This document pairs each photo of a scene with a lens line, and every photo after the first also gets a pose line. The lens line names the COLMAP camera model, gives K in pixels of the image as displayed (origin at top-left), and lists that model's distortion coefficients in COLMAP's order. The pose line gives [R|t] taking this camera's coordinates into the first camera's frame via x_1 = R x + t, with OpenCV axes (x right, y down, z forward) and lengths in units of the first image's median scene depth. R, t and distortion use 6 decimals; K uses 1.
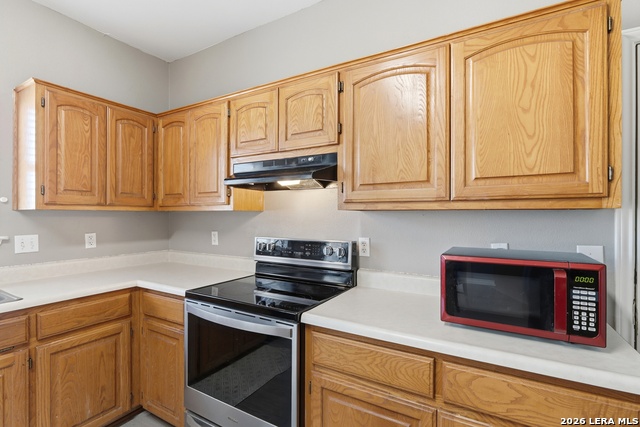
lens RADIAL K [[298.7, 0, 323.1], [0, 298.7, 215.6], [0, 0, 1]] dist [-0.005847, -0.000329]
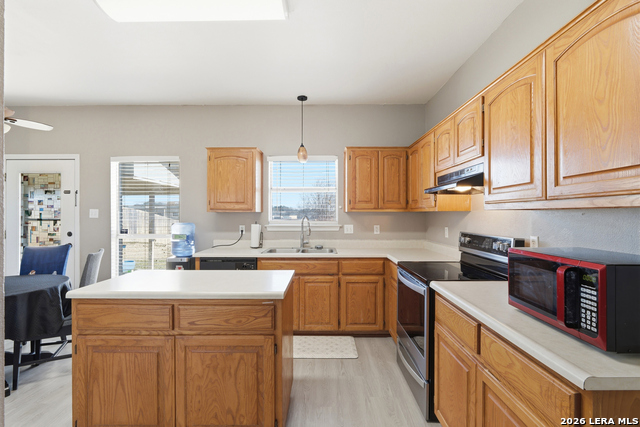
lens RADIAL K [[298.7, 0, 320.8], [0, 298.7, 212.8], [0, 0, 1]] dist [-0.005847, -0.000329]
pose [[0.489733, -0.006342, -0.871849, 0.741386], [-0.000580, 0.999971, -0.007600, 0.002441], [0.871872, 0.004228, 0.489715, -0.154089]]
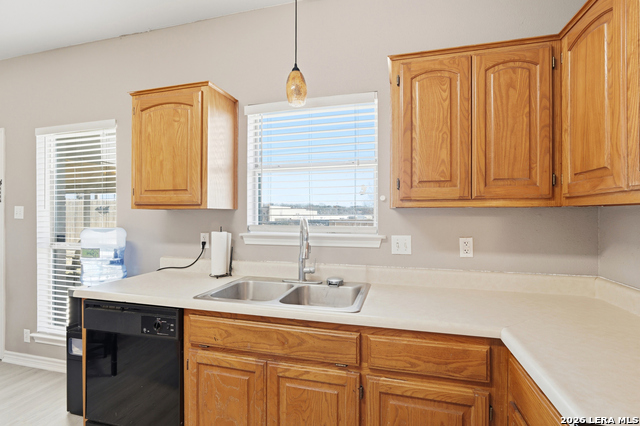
lens RADIAL K [[298.7, 0, 319.9], [0, 298.7, 214.0], [0, 0, 1]] dist [-0.005847, -0.000329]
pose [[0.251975, -0.002461, -0.967731, -0.187863], [-0.001632, 0.999994, -0.002968, 0.002465], [0.967732, 0.002328, 0.251969, 0.604961]]
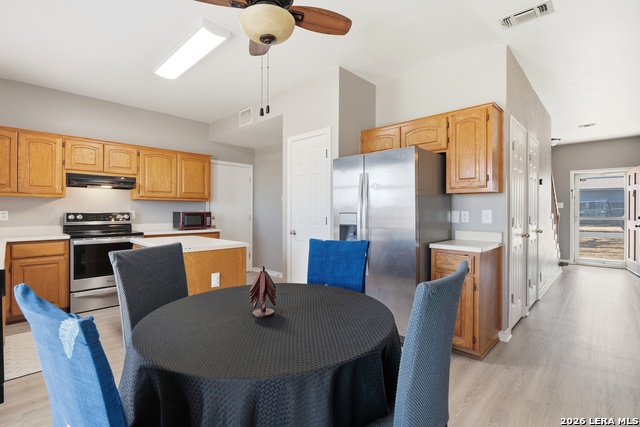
lens RADIAL K [[298.7, 0, 317.5], [0, 298.7, 210.9], [0, 0, 1]] dist [-0.005847, -0.000329]
pose [[0.253875, -0.000412, 0.967237, -2.013800], [0.000581, 1.000000, 0.000274, 0.080741], [-0.967237, 0.000492, 0.253875, -1.179976]]
